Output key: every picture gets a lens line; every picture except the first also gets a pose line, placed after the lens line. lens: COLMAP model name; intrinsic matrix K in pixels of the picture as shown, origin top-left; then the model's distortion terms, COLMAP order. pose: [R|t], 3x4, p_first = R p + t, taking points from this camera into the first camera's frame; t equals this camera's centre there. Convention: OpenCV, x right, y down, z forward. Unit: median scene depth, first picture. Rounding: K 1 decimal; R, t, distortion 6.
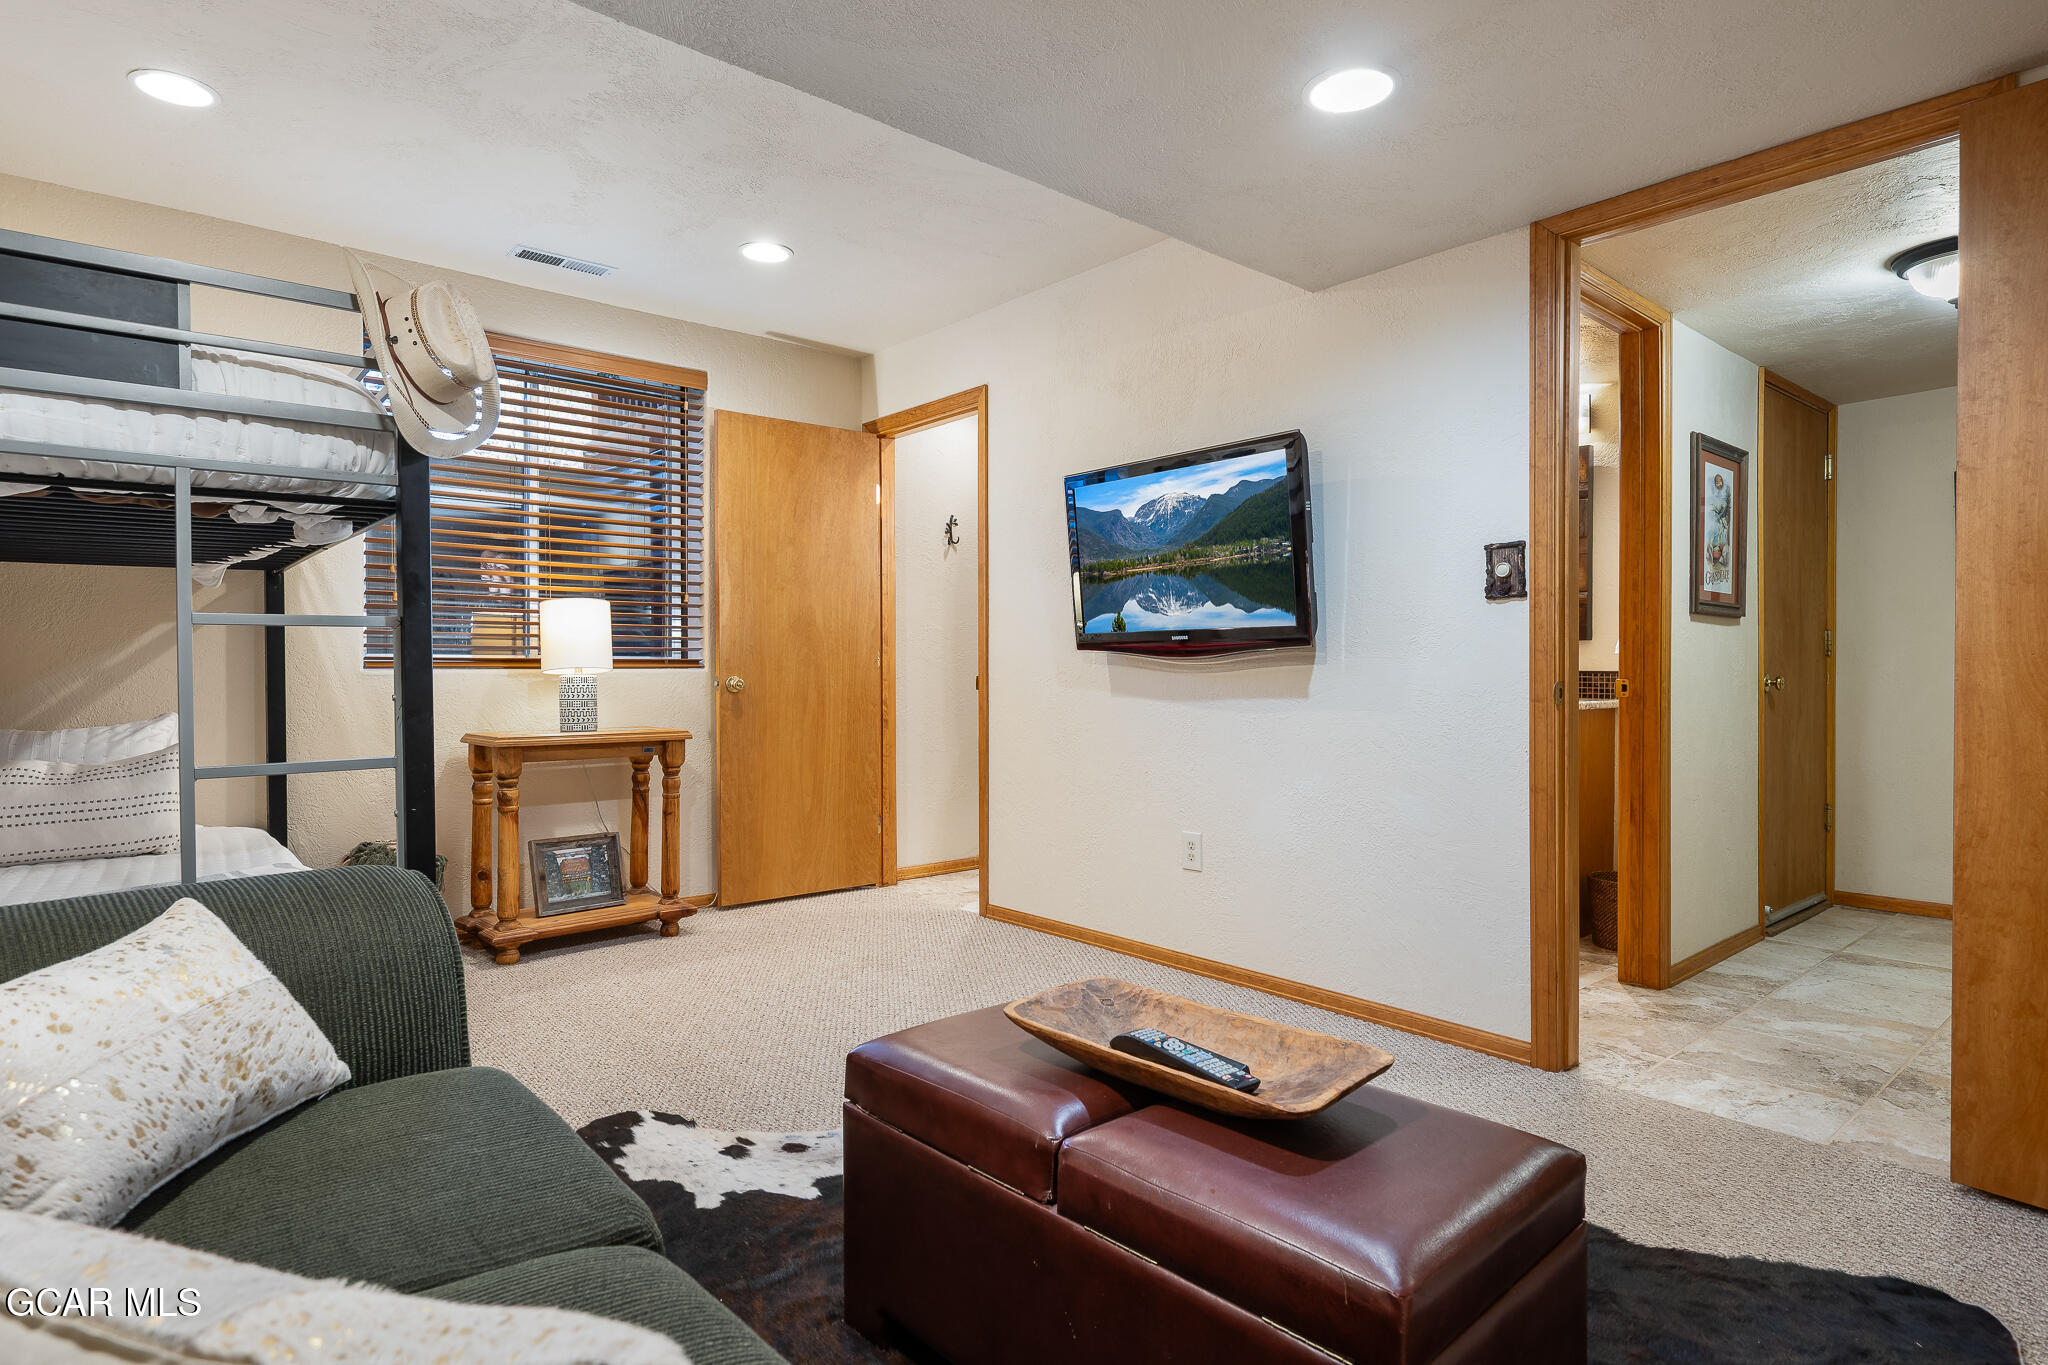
lens RADIAL K [[1106.6, 0, 1021.3], [0, 1106.6, 682.9], [0, 0, 1]] dist [-0.005288, 0.000827]
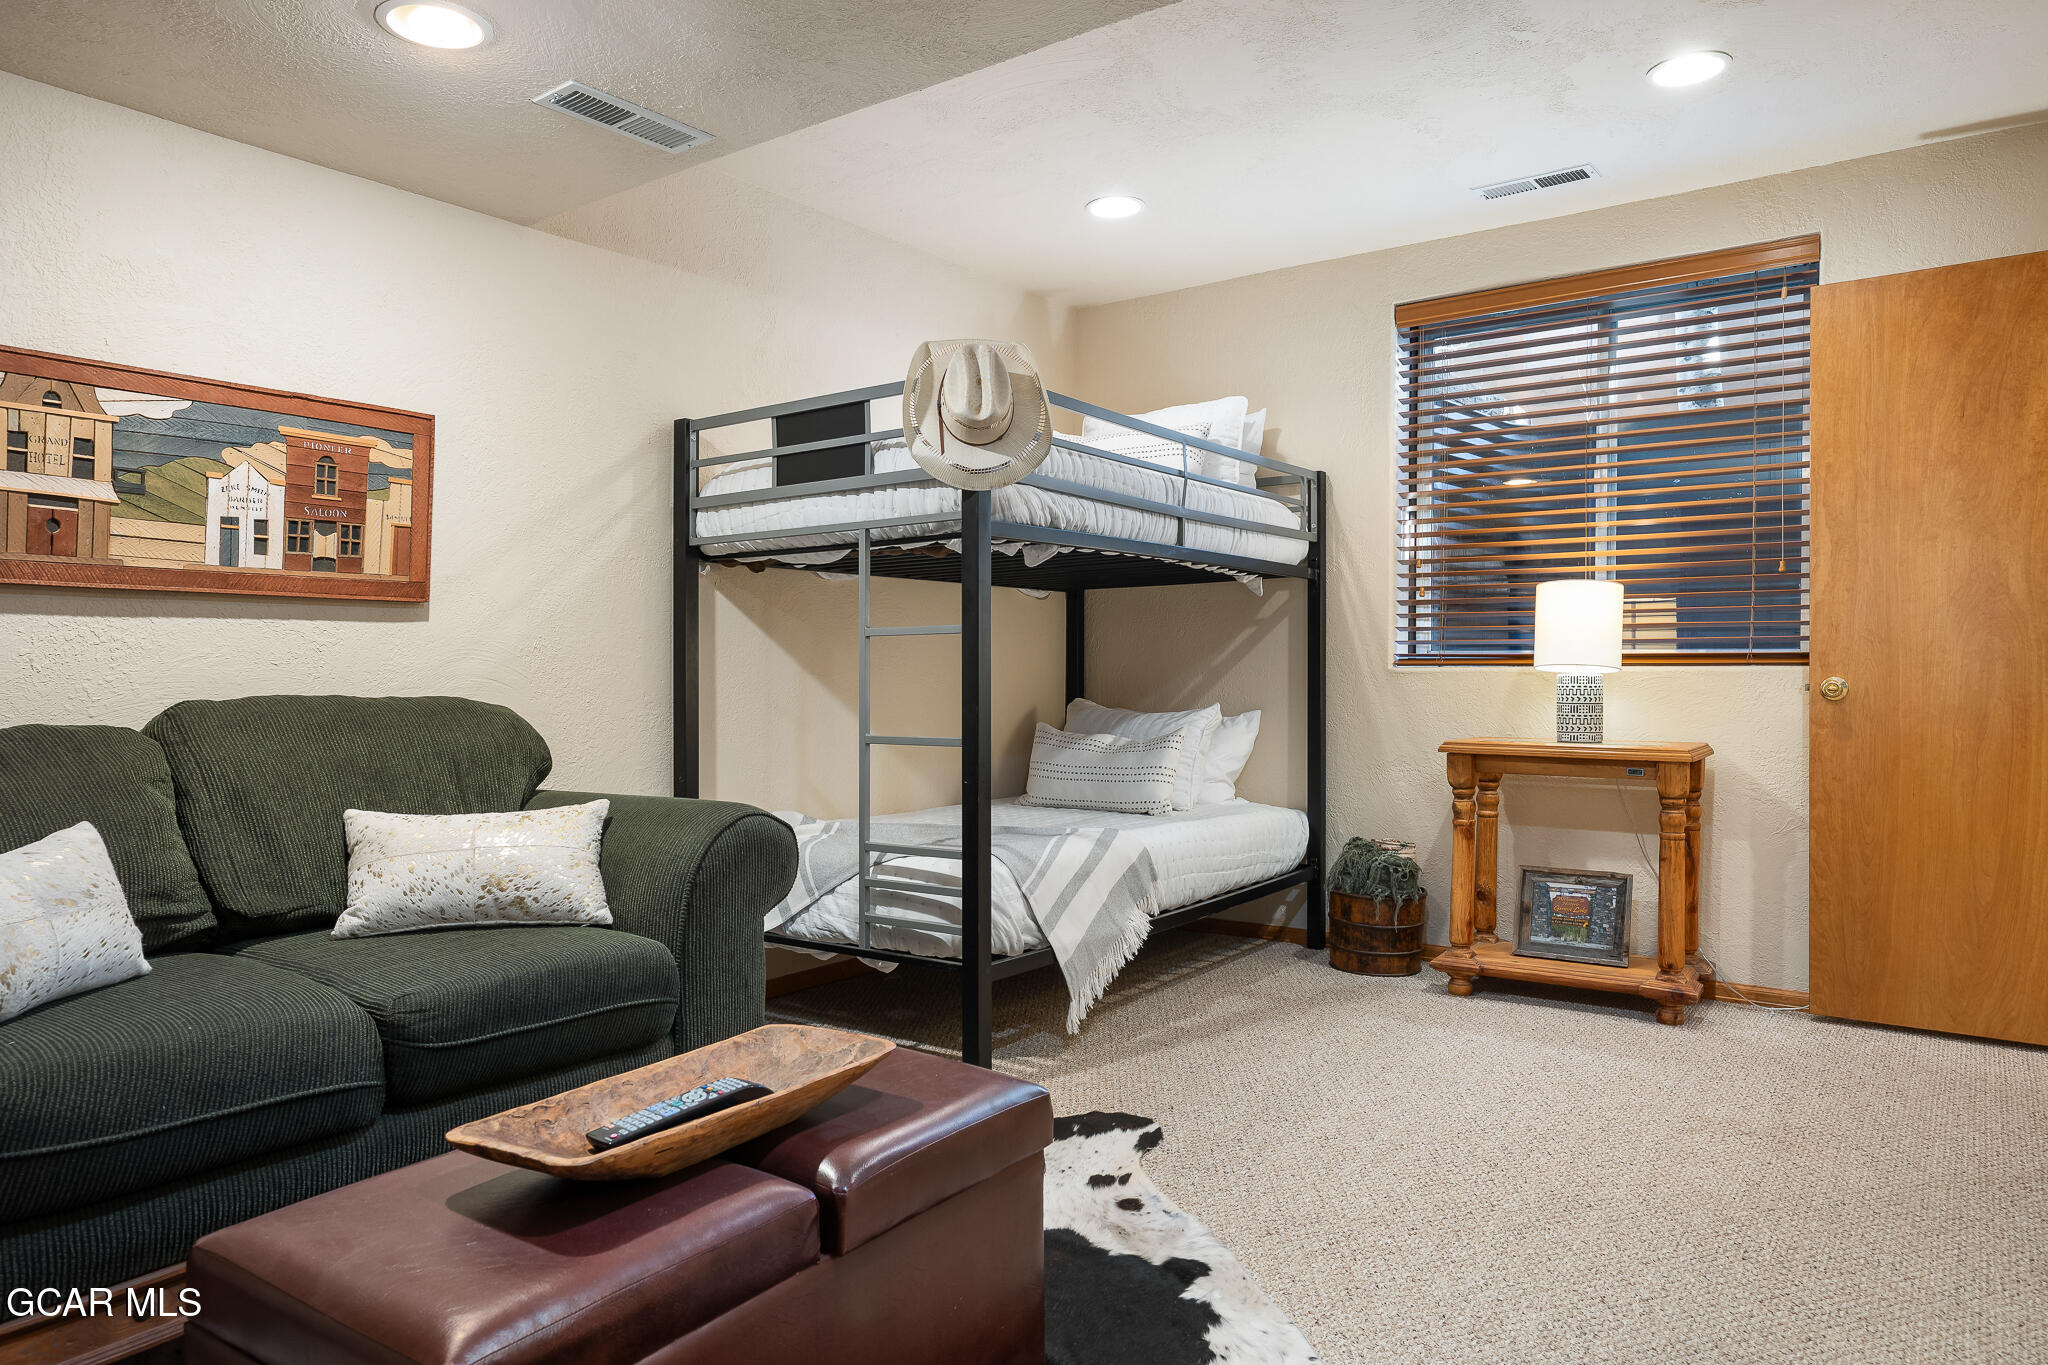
lens RADIAL K [[1307.4, 0, 1021.3], [0, 1307.4, 673.6], [0, 0, 1]] dist [0.001399, 0.002234]
pose [[0.223459, 0.004570, -0.974703, 0.545159], [-0.011512, 0.999932, 0.002049, -0.005277], [0.974645, 0.010763, 0.223496, 0.460602]]
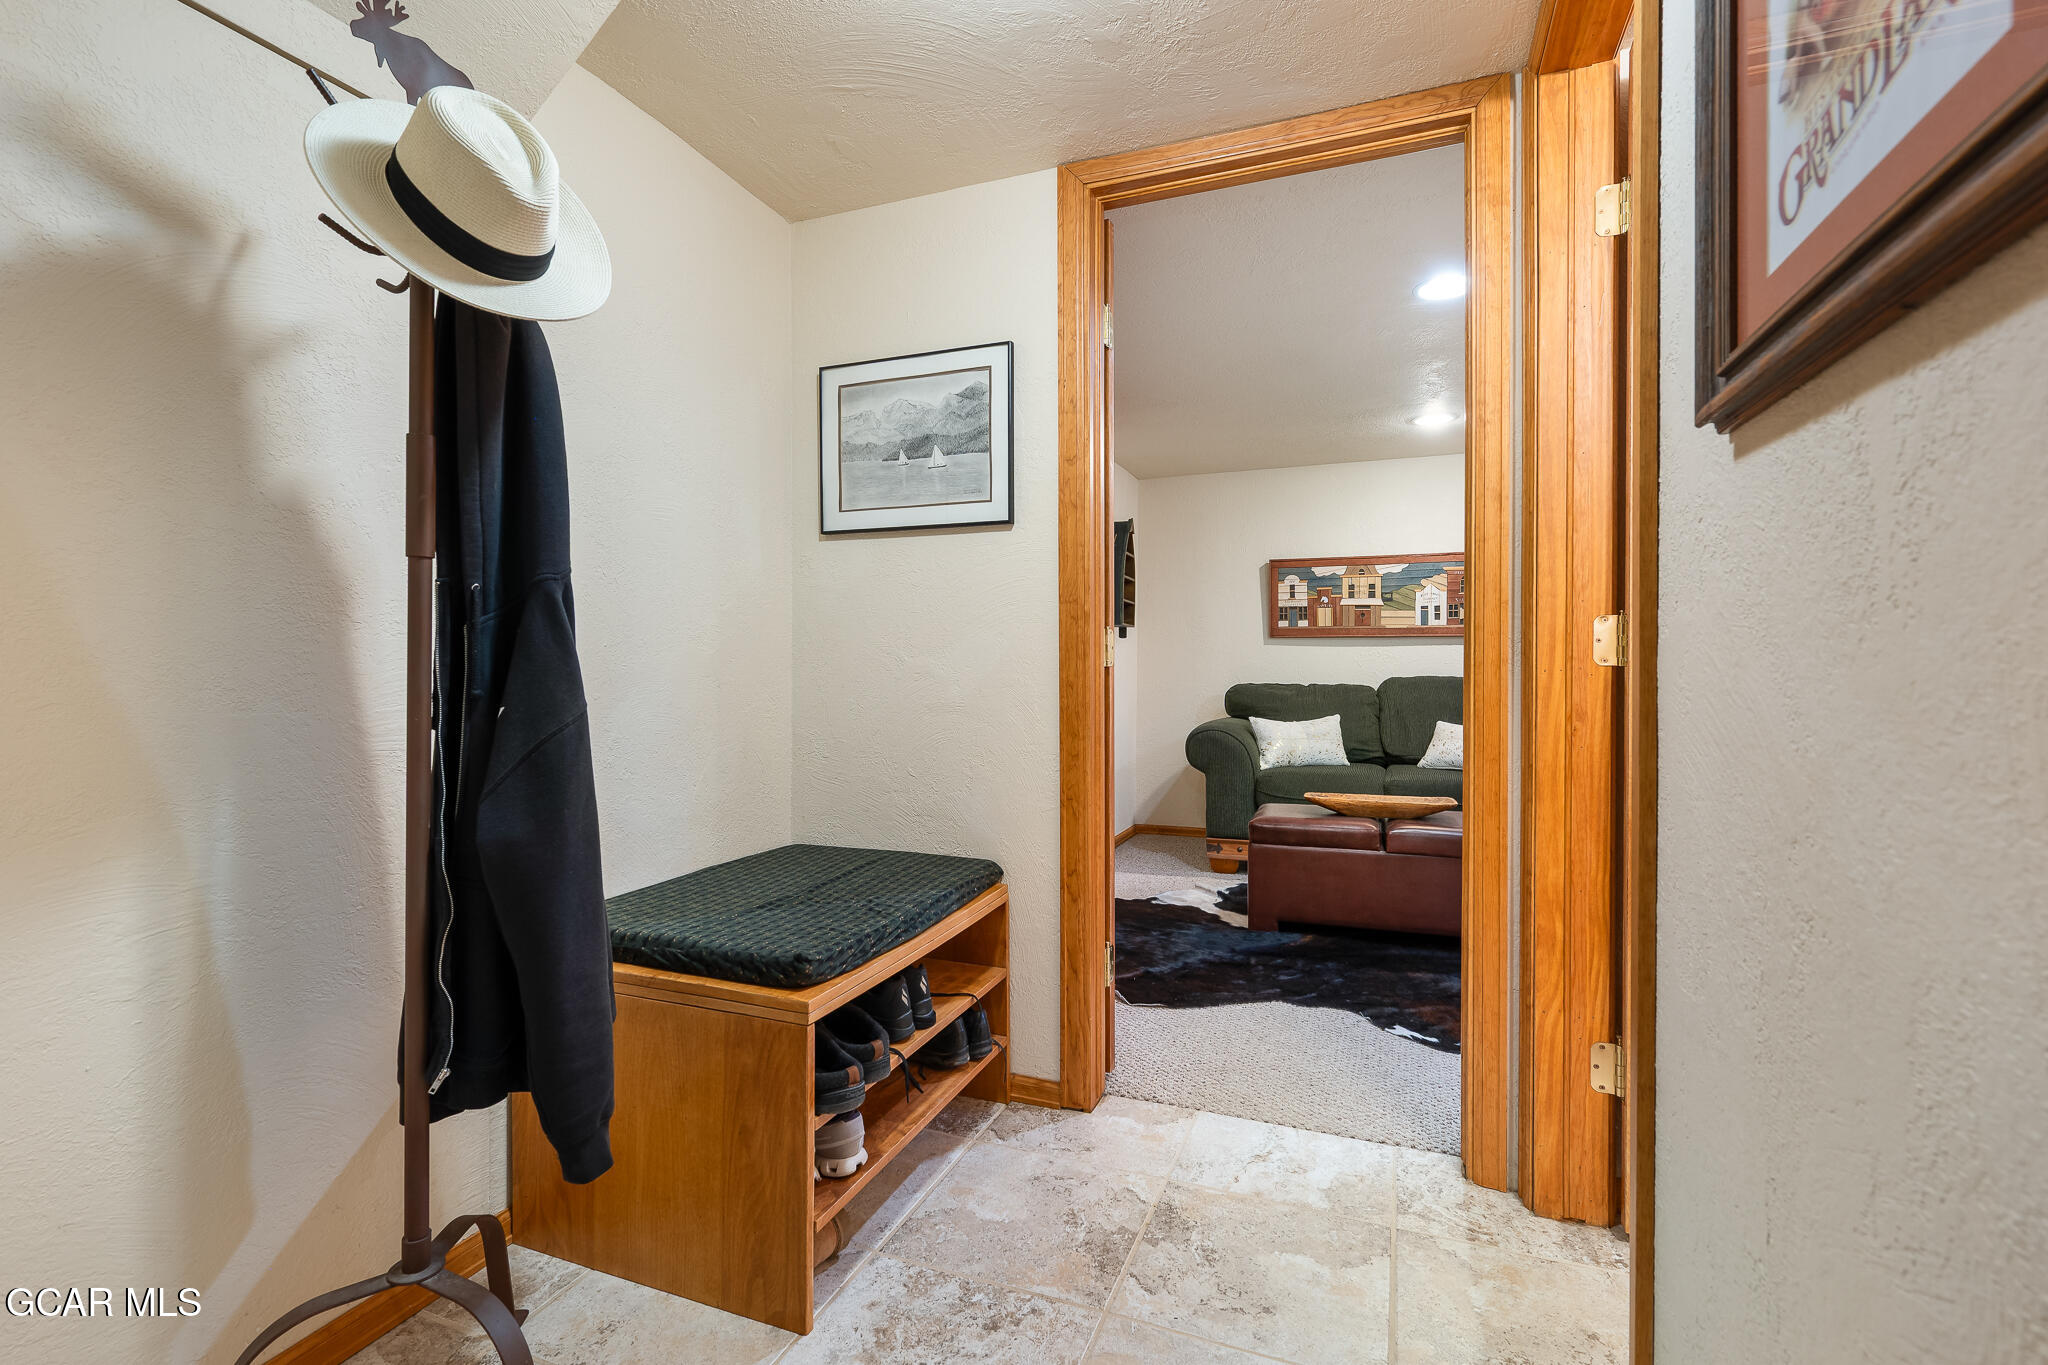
lens RADIAL K [[929.0, 0, 1020.4], [0, 929.0, 672.7], [0, 0, 1]] dist [0.000912, 0.000081]
pose [[-0.888793, 0.004061, -0.458292, 0.881355], [-0.005815, 0.999780, 0.020137, -0.015318], [0.458273, 0.020563, -0.888574, 1.168137]]
